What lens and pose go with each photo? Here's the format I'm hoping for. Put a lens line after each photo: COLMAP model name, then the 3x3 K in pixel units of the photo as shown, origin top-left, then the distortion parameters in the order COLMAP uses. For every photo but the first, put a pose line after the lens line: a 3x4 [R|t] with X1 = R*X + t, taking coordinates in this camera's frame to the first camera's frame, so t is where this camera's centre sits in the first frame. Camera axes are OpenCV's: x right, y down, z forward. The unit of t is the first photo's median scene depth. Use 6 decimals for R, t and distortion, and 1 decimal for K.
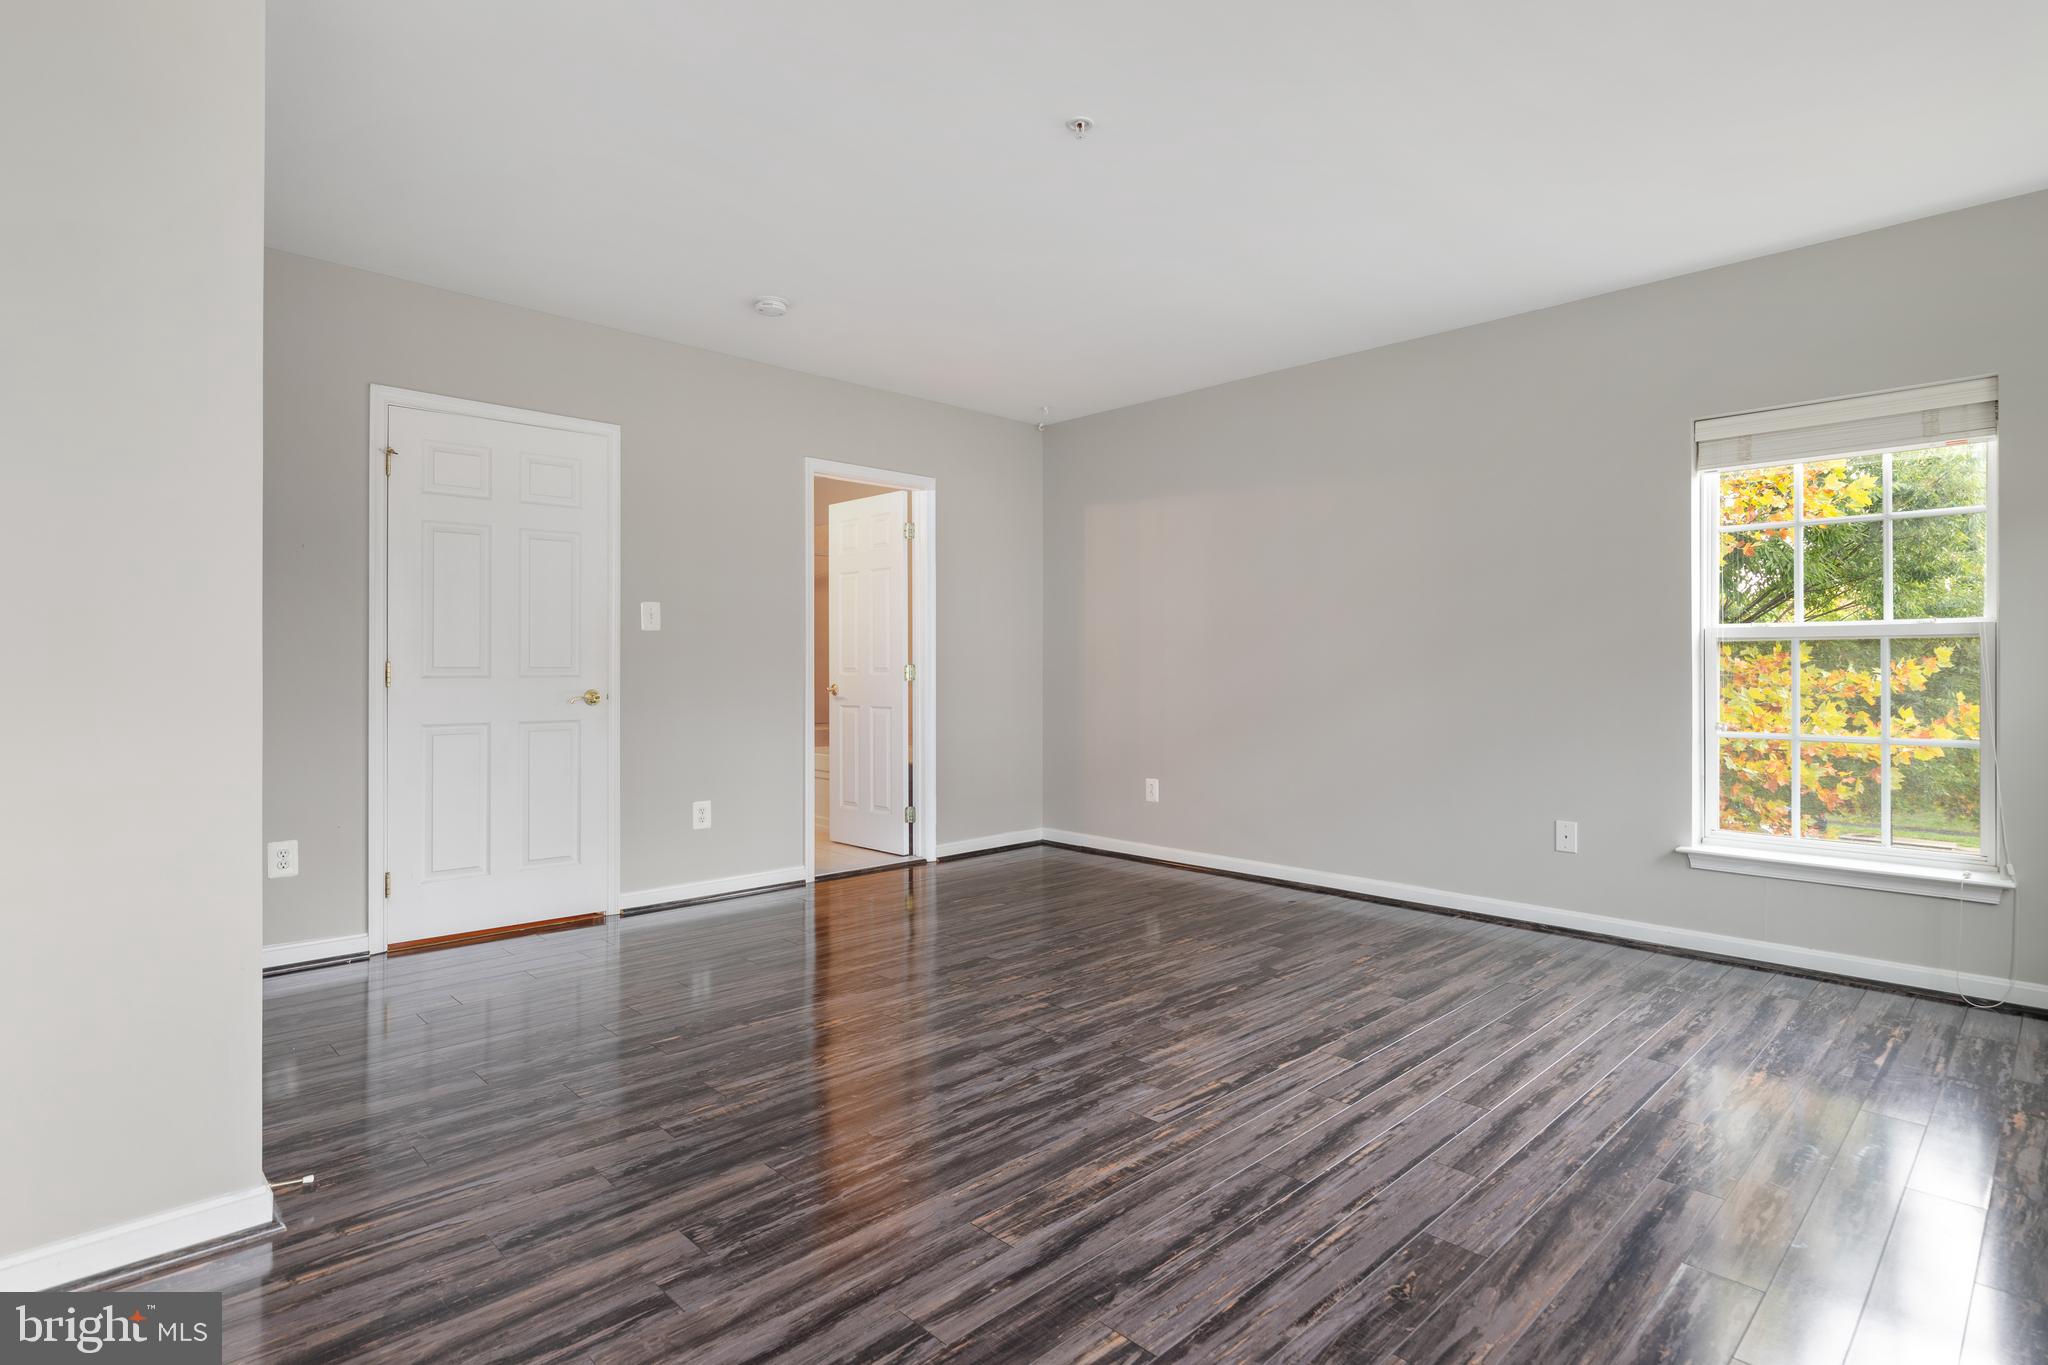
lens RADIAL K [[1050.5, 0, 1022.3], [0, 1050.5, 673.7], [0, 0, 1]] dist [-0.001680, -0.000230]
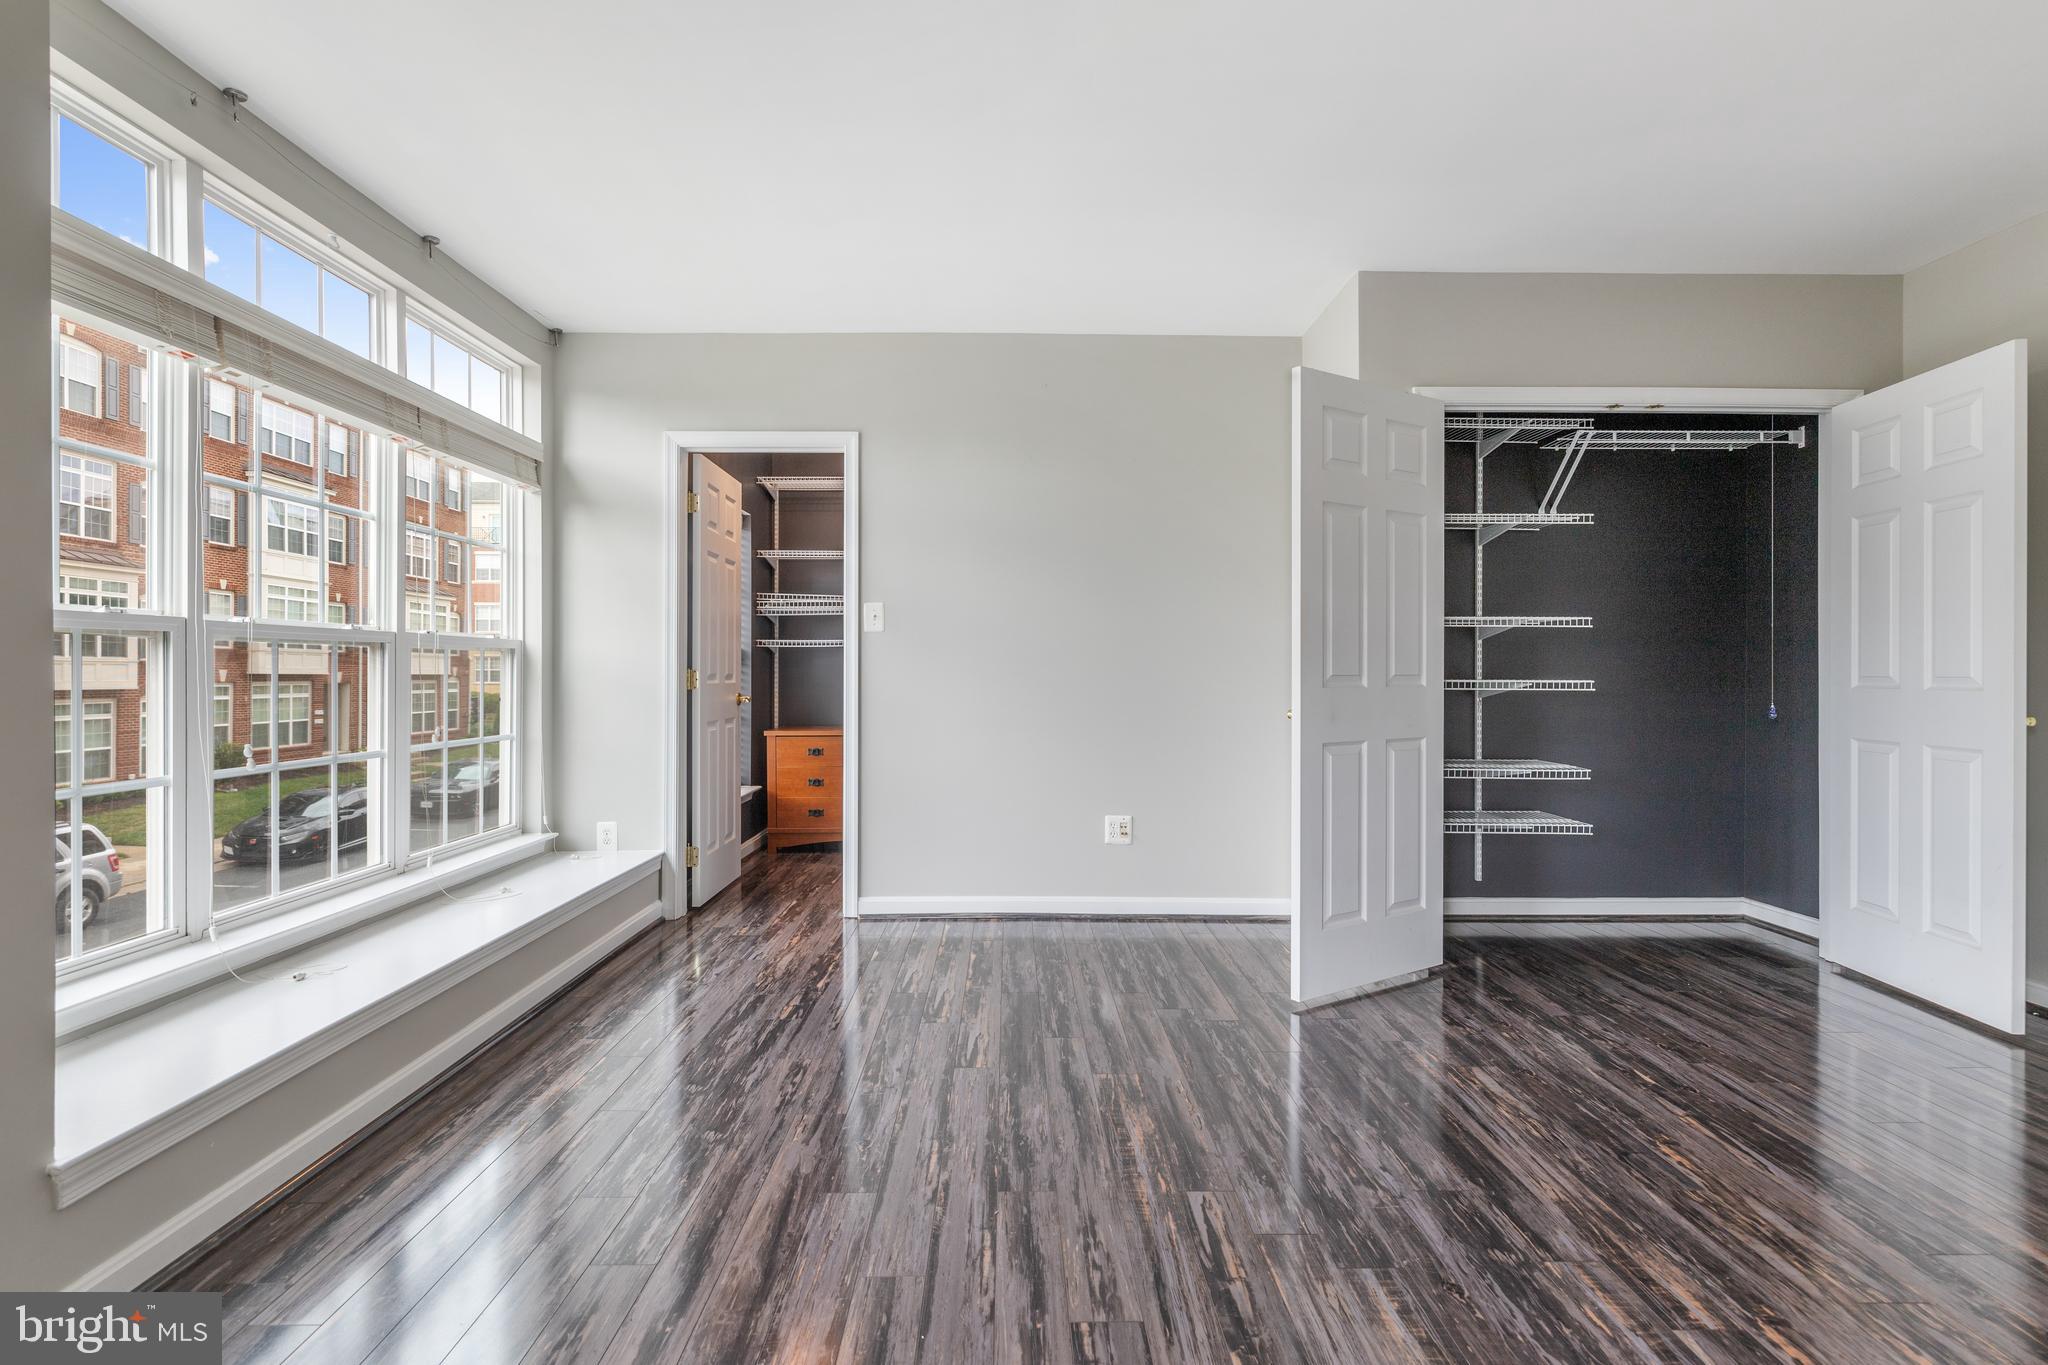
lens RADIAL K [[1027.4, 0, 1022.8], [0, 1027.4, 674.2], [0, 0, 1]] dist [0.000468, -0.000184]
pose [[-0.694192, 0.001888, -0.719788, 0.793860], [-0.005350, 0.999955, 0.007783, -0.013932], [0.719770, 0.009253, -0.694151, 1.401698]]
